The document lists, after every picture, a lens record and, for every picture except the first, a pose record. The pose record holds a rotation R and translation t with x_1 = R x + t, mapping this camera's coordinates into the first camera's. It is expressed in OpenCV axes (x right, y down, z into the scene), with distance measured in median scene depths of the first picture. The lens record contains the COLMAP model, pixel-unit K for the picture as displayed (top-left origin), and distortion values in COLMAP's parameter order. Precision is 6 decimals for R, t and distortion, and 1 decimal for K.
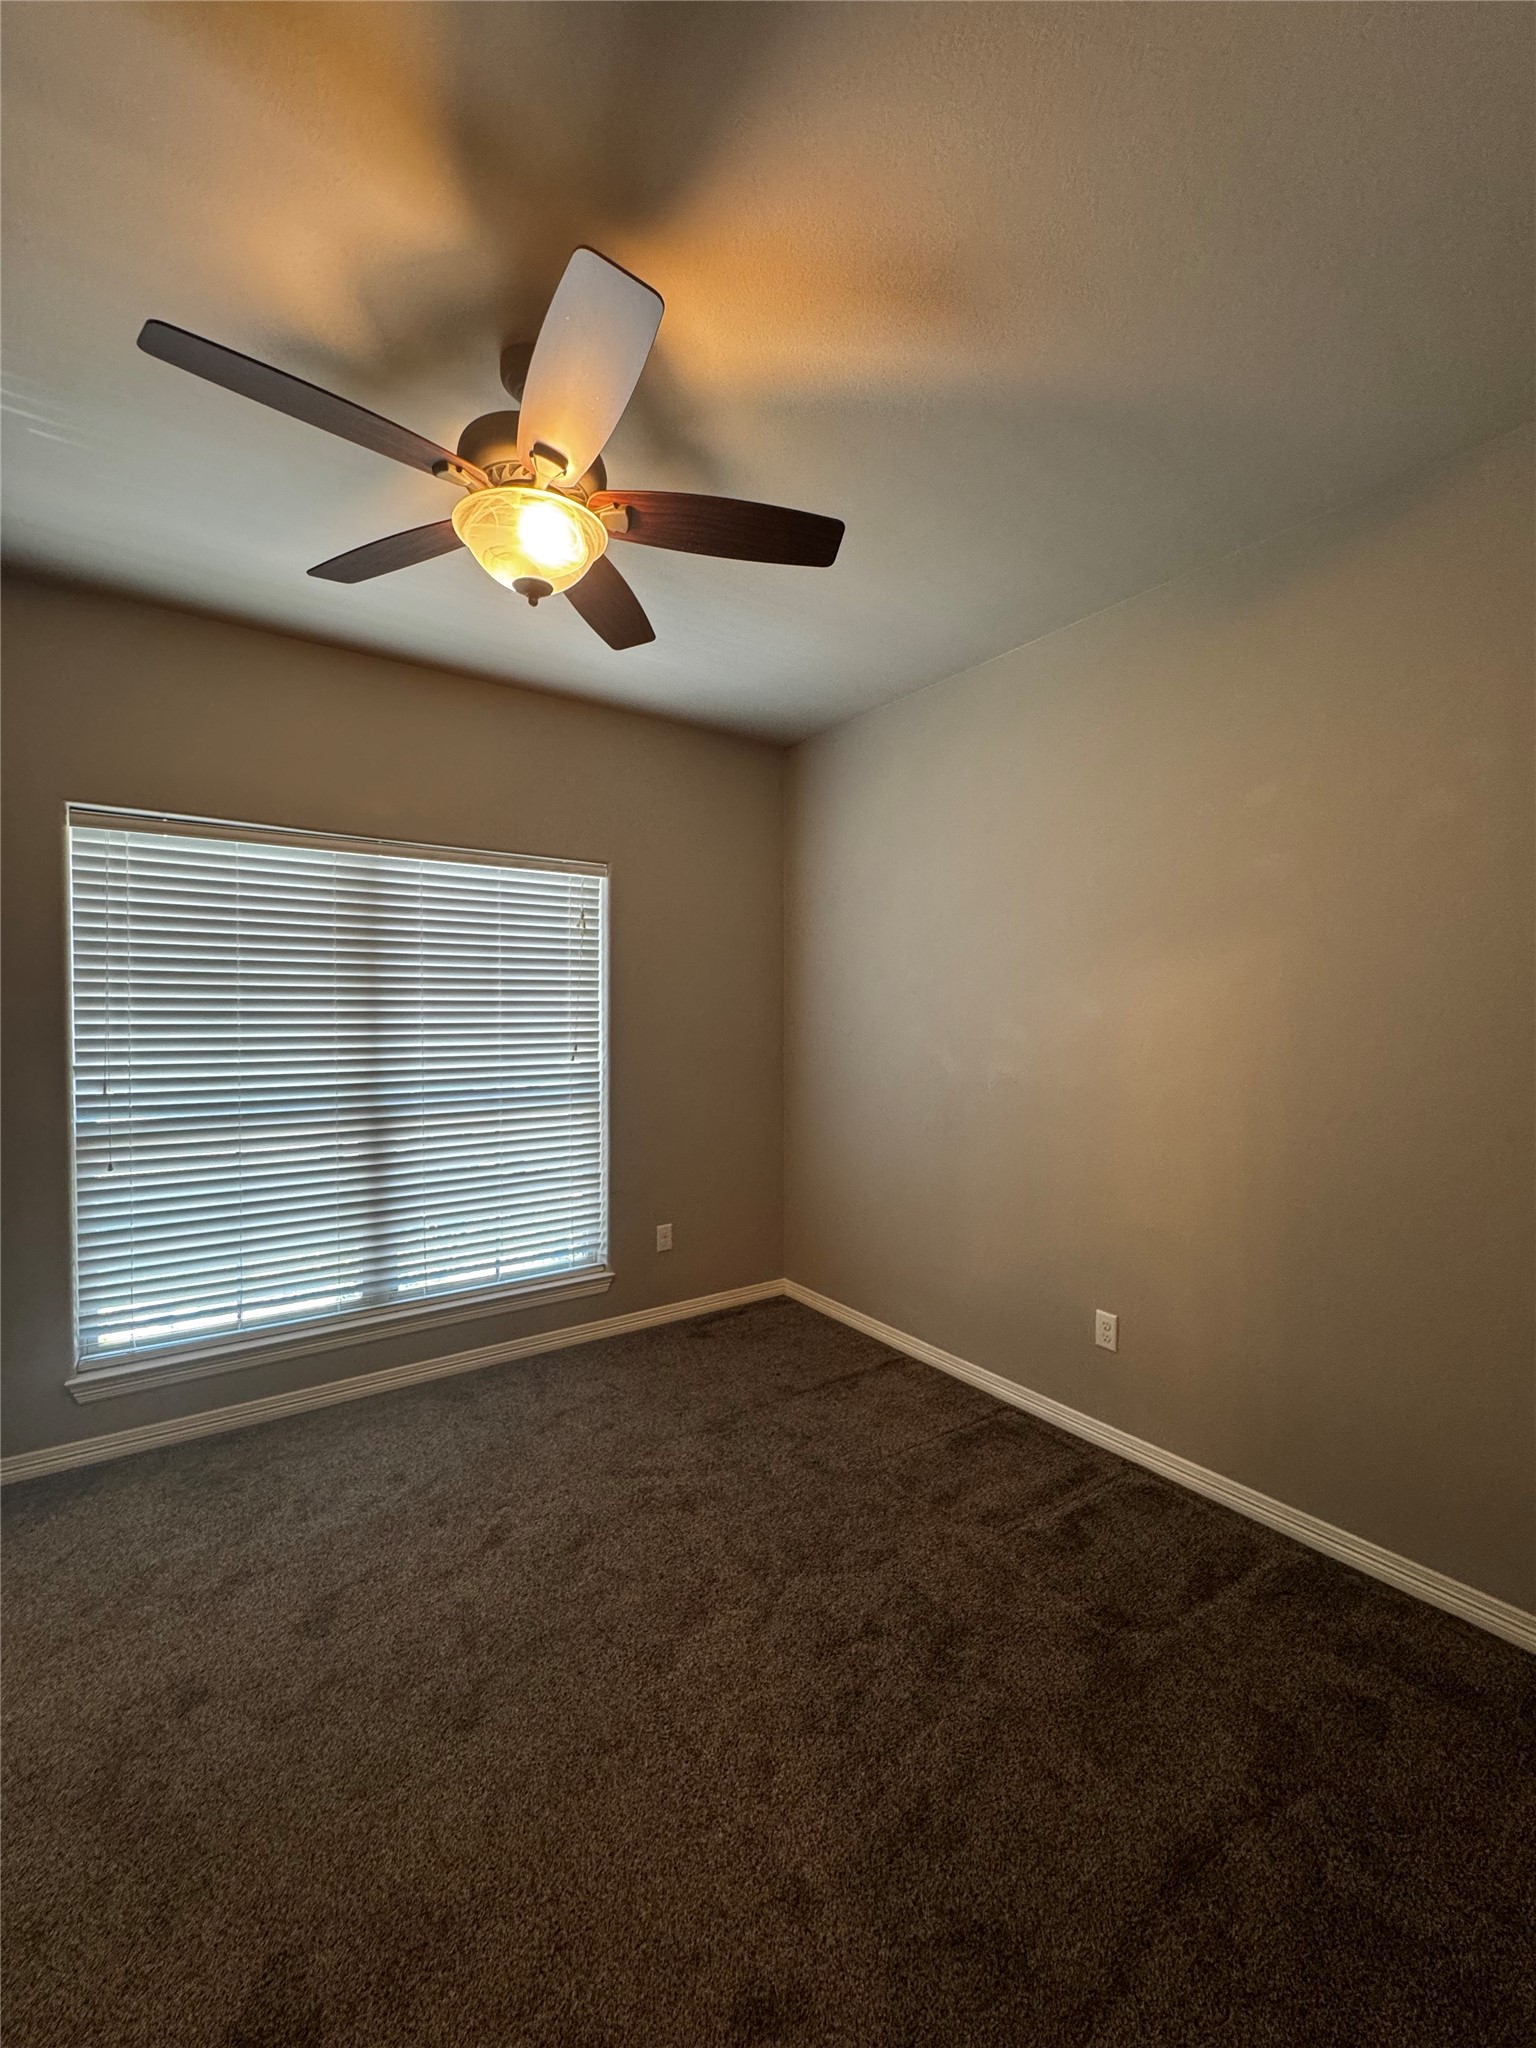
lens RADIAL K [[817.4, 0, 768.0], [0, 817.4, 1024.0], [0, 0, 1]] dist [-0.001555, 0.000305]
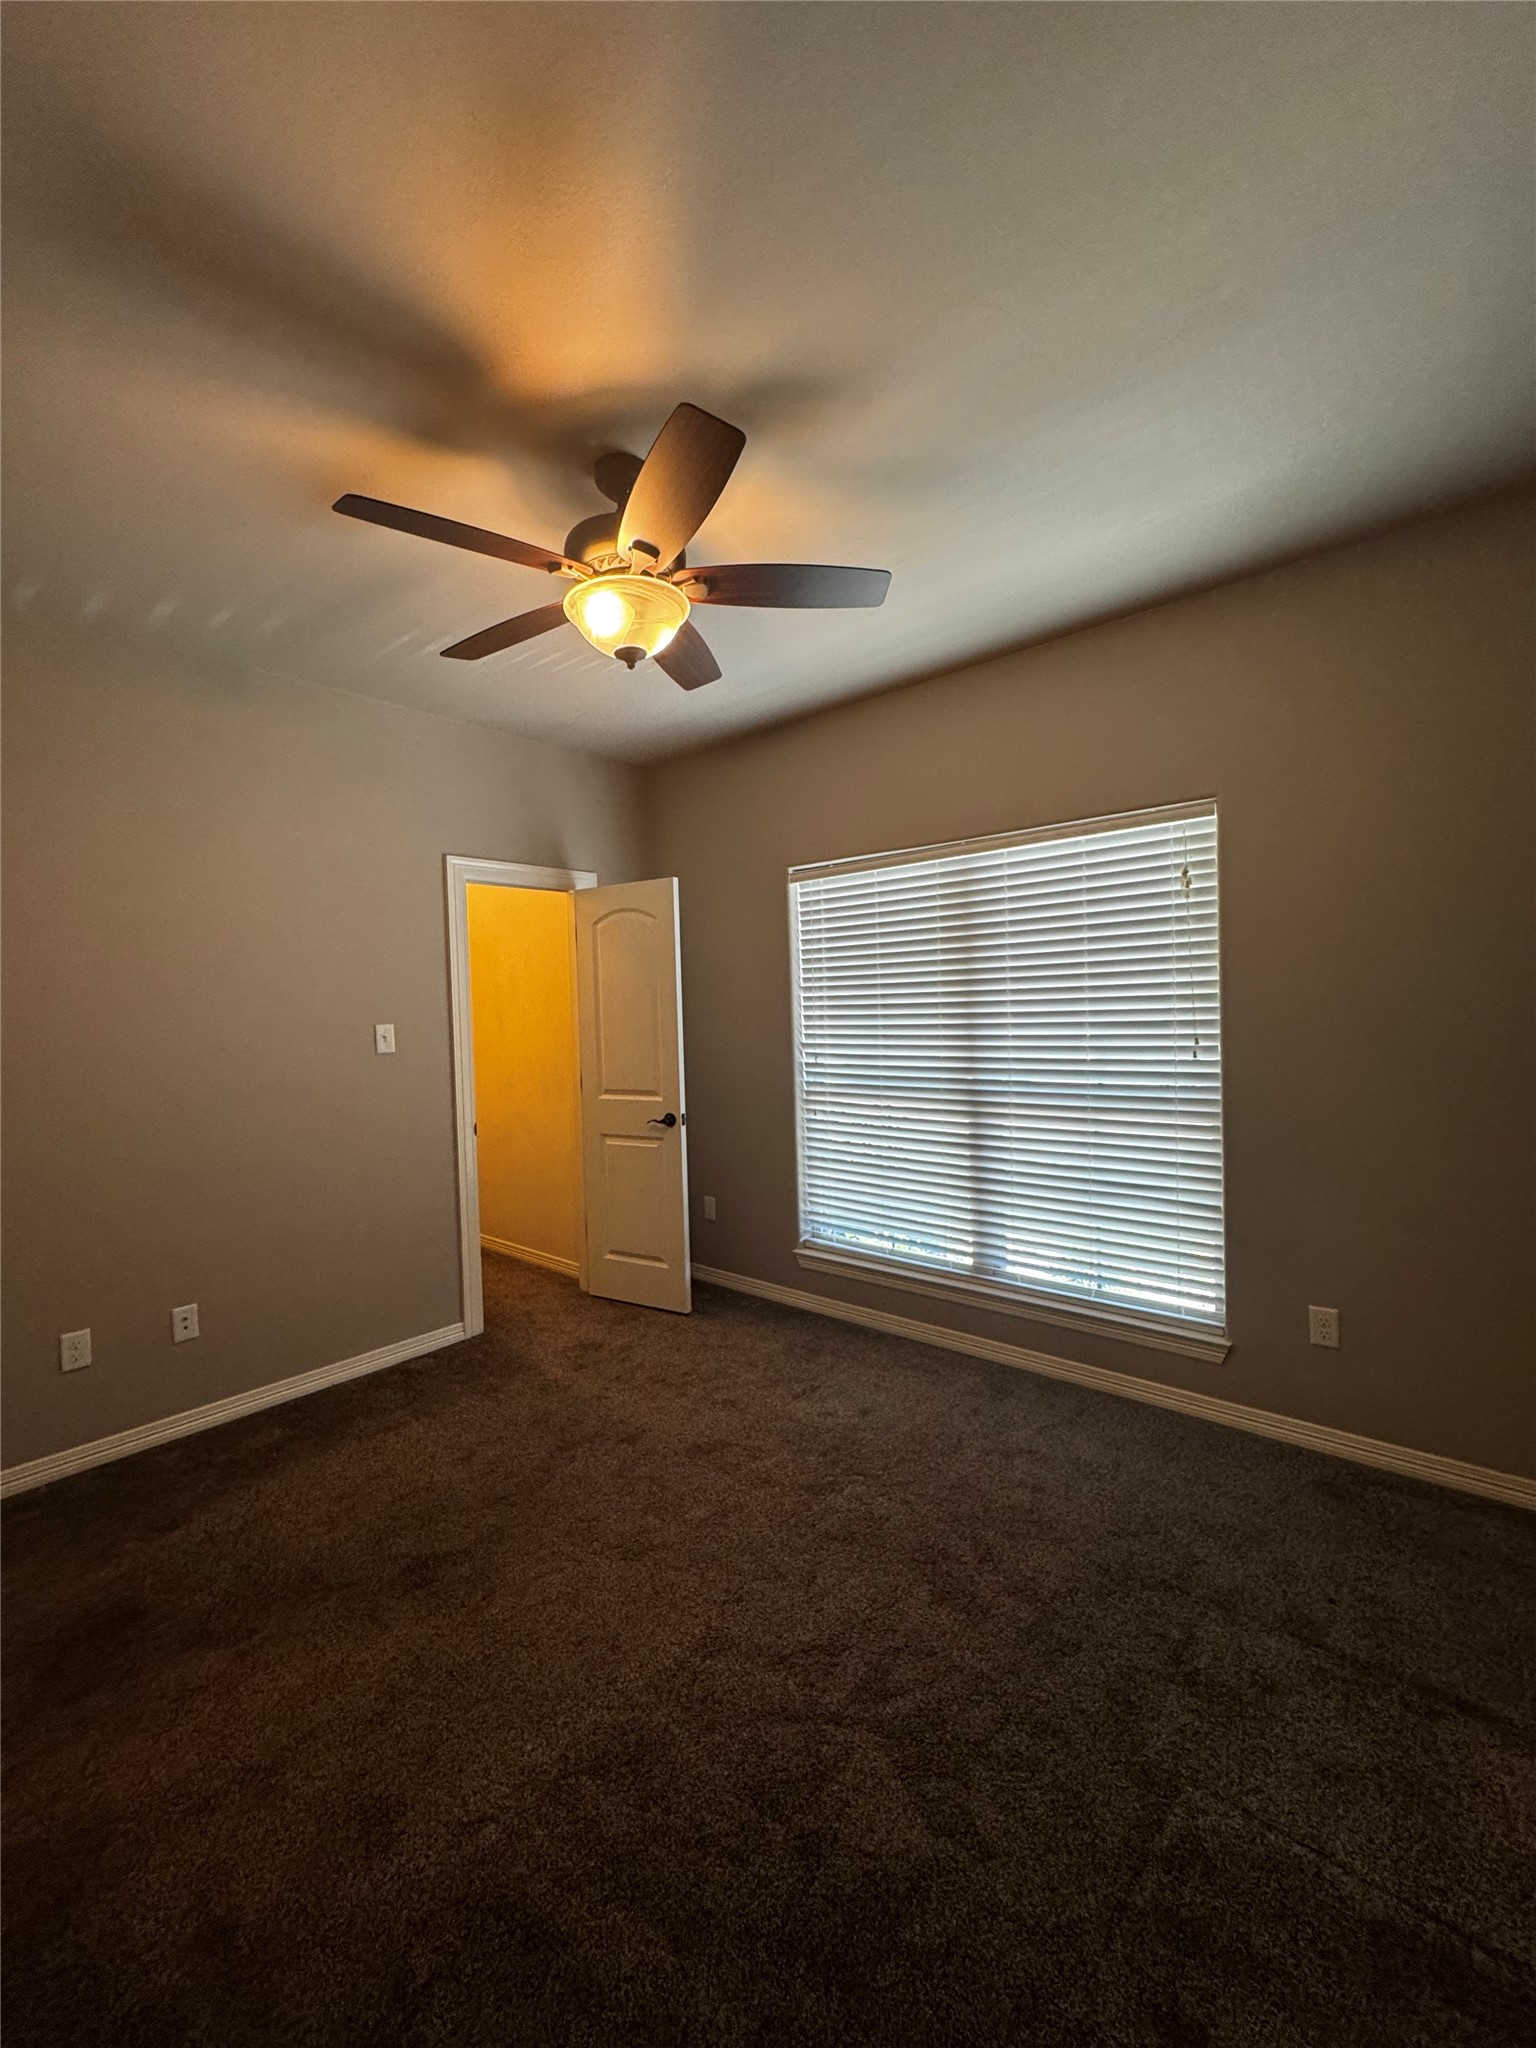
lens RADIAL K [[817.4, 0, 768.0], [0, 817.4, 1024.0], [0, 0, 1]] dist [-0.001555, 0.000305]
pose [[0.247916, 0.010008, -0.968730, 0.507782], [0.013376, 0.999816, 0.013752, -0.003824], [0.968689, -0.016368, 0.247737, 0.489689]]
